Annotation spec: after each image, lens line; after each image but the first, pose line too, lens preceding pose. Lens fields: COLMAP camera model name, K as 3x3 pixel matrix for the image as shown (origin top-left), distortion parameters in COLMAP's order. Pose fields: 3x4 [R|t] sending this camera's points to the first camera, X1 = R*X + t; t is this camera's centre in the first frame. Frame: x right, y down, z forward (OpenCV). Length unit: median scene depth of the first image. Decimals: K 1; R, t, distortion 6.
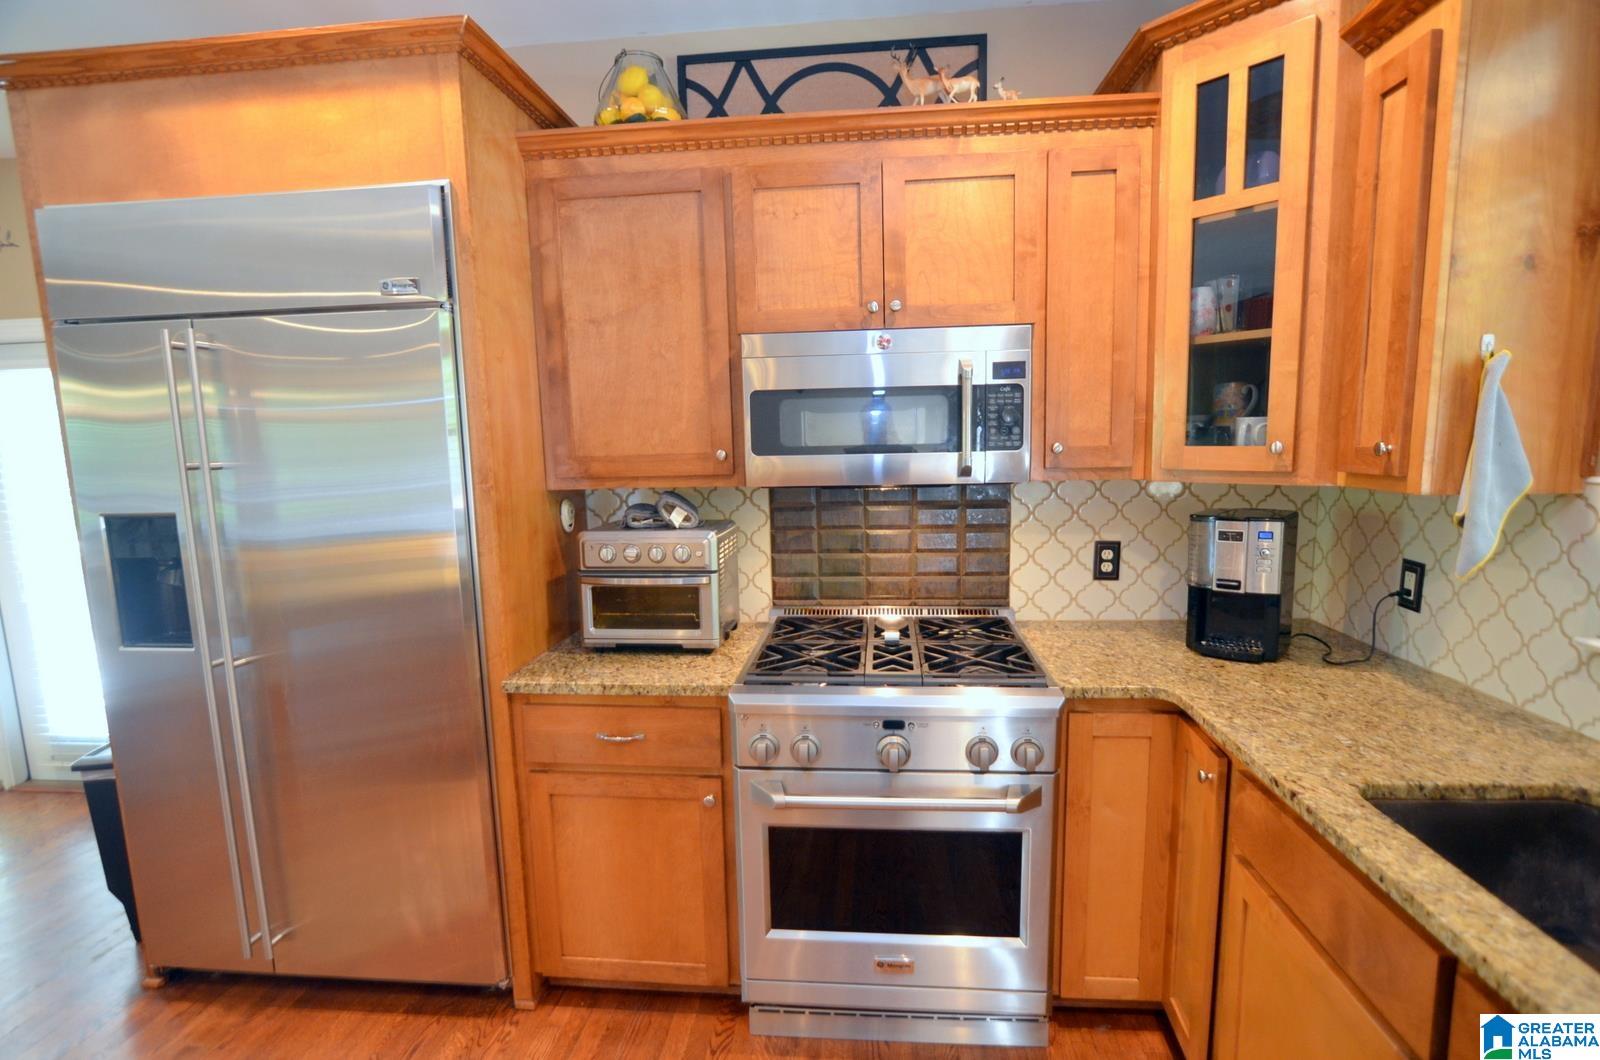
lens RADIAL K [[770.6, 0, 812.1], [0, 770.6, 539.4], [0, 0, 1]] dist [-0.024747, 0.002798]
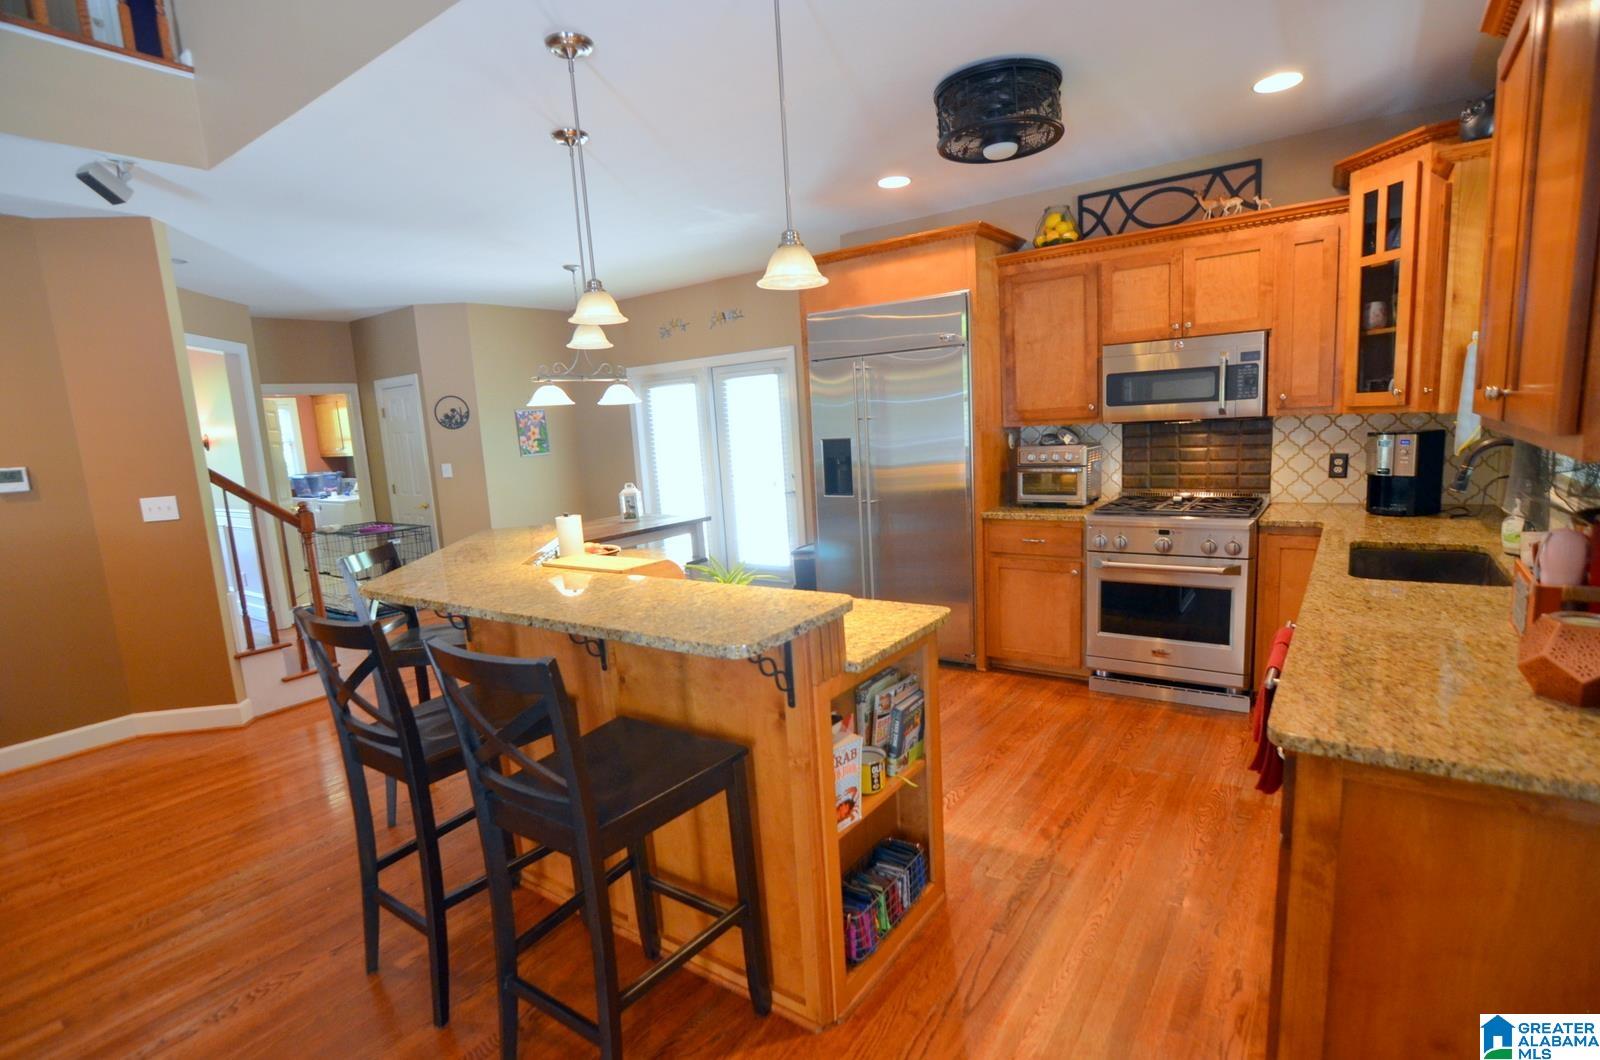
lens RADIAL K [[770.6, 0, 807.1], [0, 770.6, 546.6], [0, 0, 1]] dist [-0.024747, 0.002798]
pose [[0.860221, 0.056265, -0.506807, 0.277683], [-0.028908, 0.997676, 0.061695, 0.149919], [0.509101, -0.038421, 0.859849, -1.097914]]
